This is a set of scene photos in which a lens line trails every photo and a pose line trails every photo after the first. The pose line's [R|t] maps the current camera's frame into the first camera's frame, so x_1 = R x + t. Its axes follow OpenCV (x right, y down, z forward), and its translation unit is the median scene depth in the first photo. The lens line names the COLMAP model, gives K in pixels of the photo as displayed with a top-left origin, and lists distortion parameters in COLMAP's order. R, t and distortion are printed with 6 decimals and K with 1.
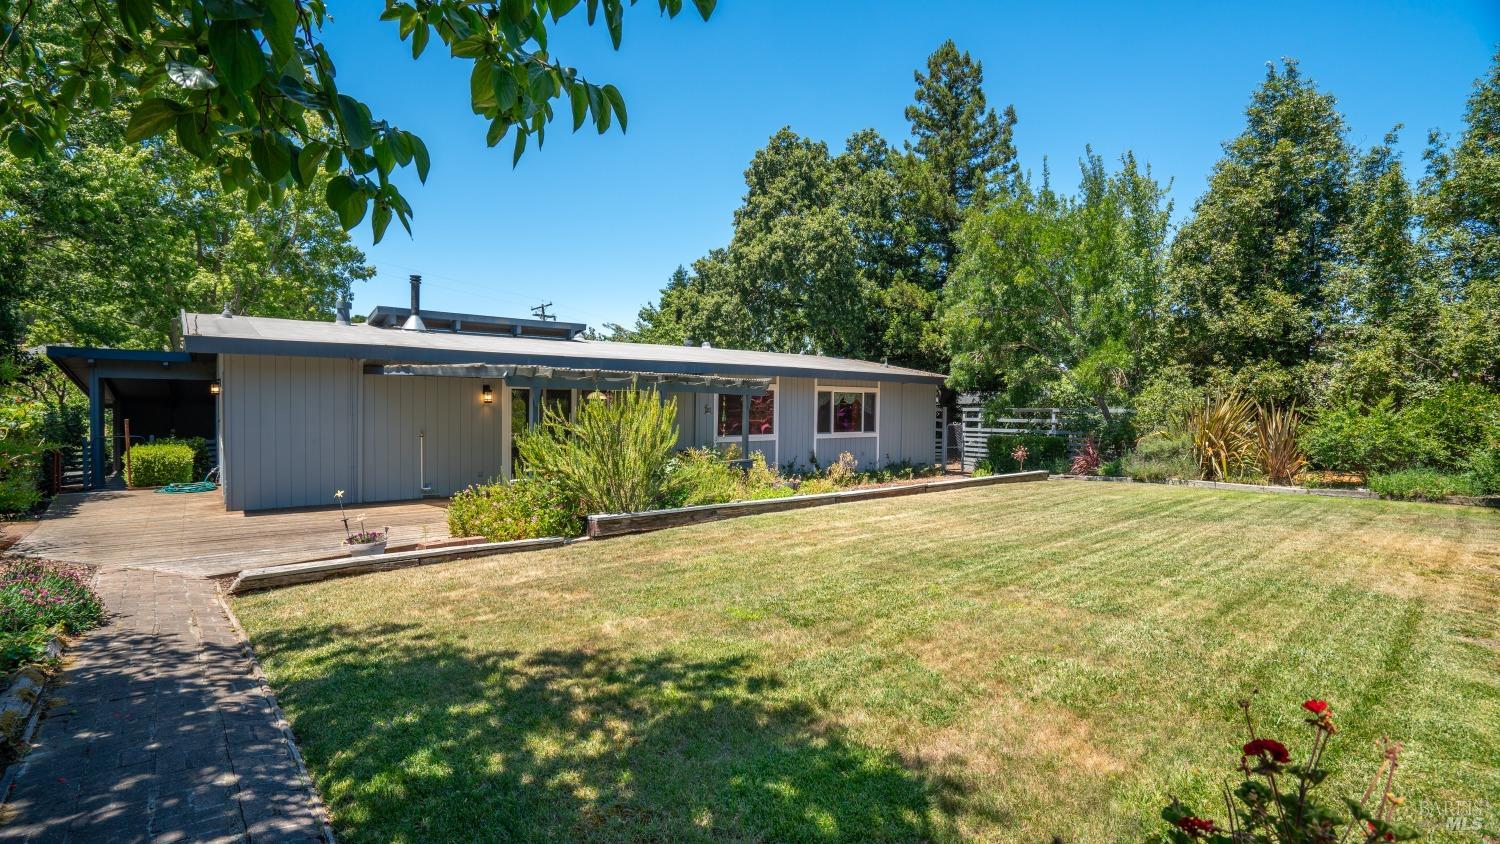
lens RADIAL K [[703.5, 0, 751.9], [0, 703.5, 414.0], [0, 0, 1]] dist [-0.001431, 0.000266]
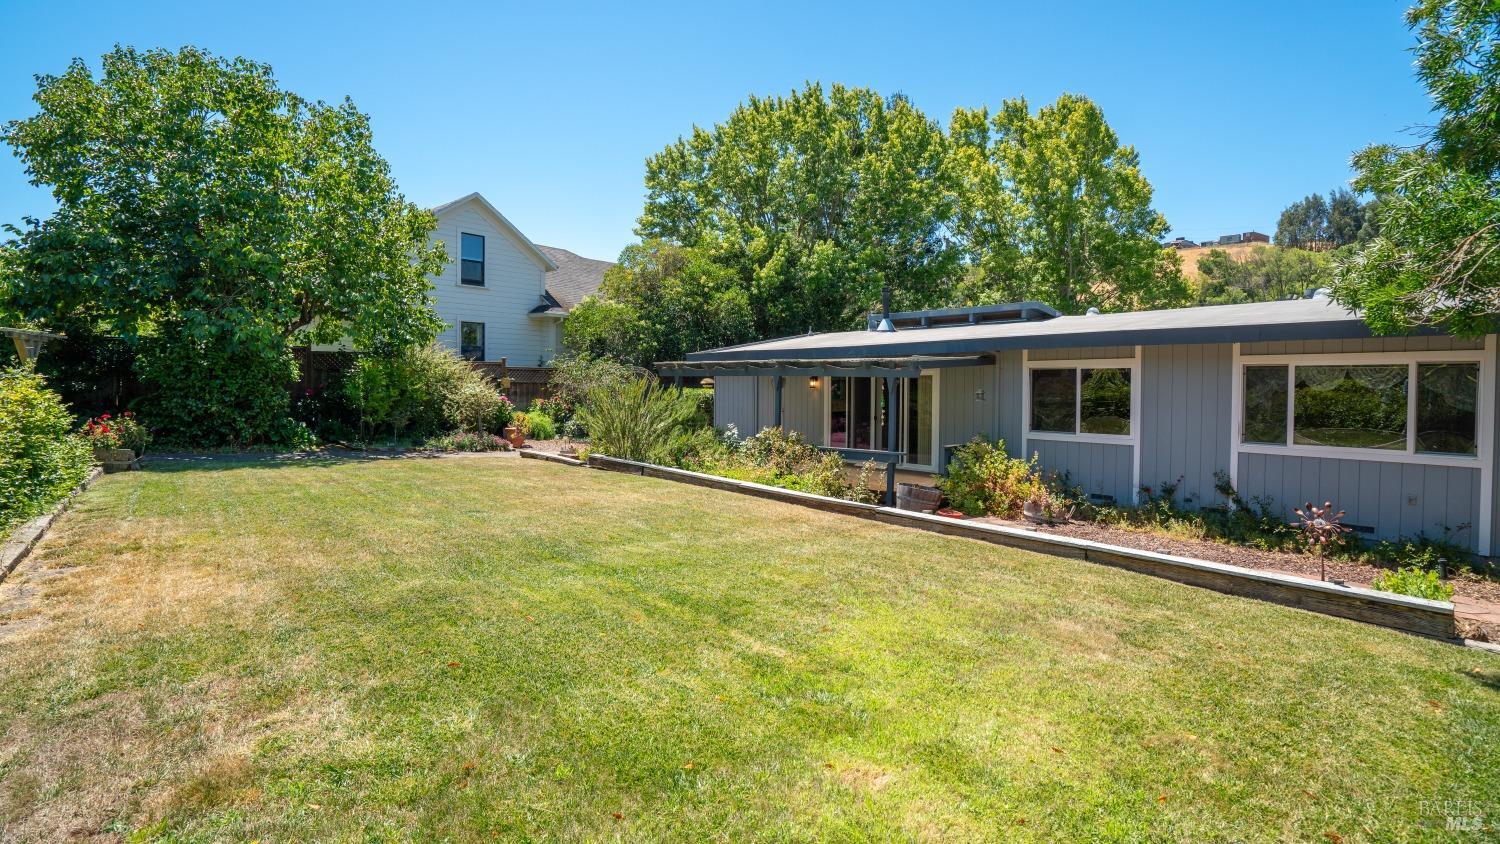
lens RADIAL K [[703.5, 0, 751.9], [0, 703.5, 414.0], [0, 0, 1]] dist [-0.001431, 0.000266]
pose [[0.013013, 0.037067, -0.999228, 0.602250], [-0.015247, 0.999204, 0.036867, -0.008551], [0.999799, 0.014755, 0.013568, 0.575146]]
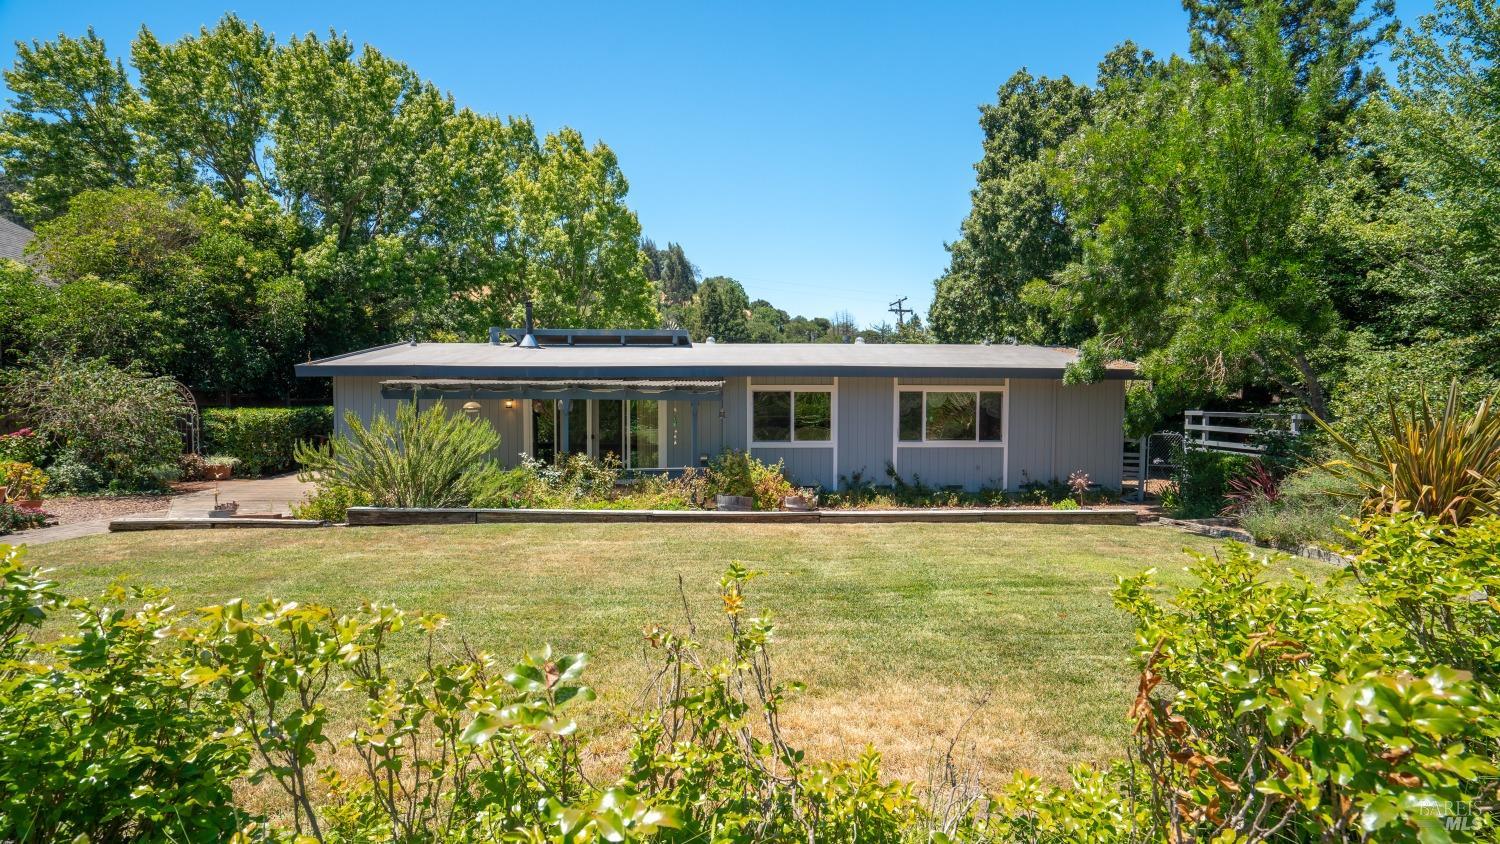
lens RADIAL K [[687.8, 0, 787.5], [0, 687.8, 423.9], [0, 0, 1]] dist [0.000908, 0.000806]
pose [[0.791446, 0.021674, -0.610855, 0.468201], [-0.003888, 0.999529, 0.030428, -0.017306], [0.611227, -0.021707, 0.791158, 0.242460]]
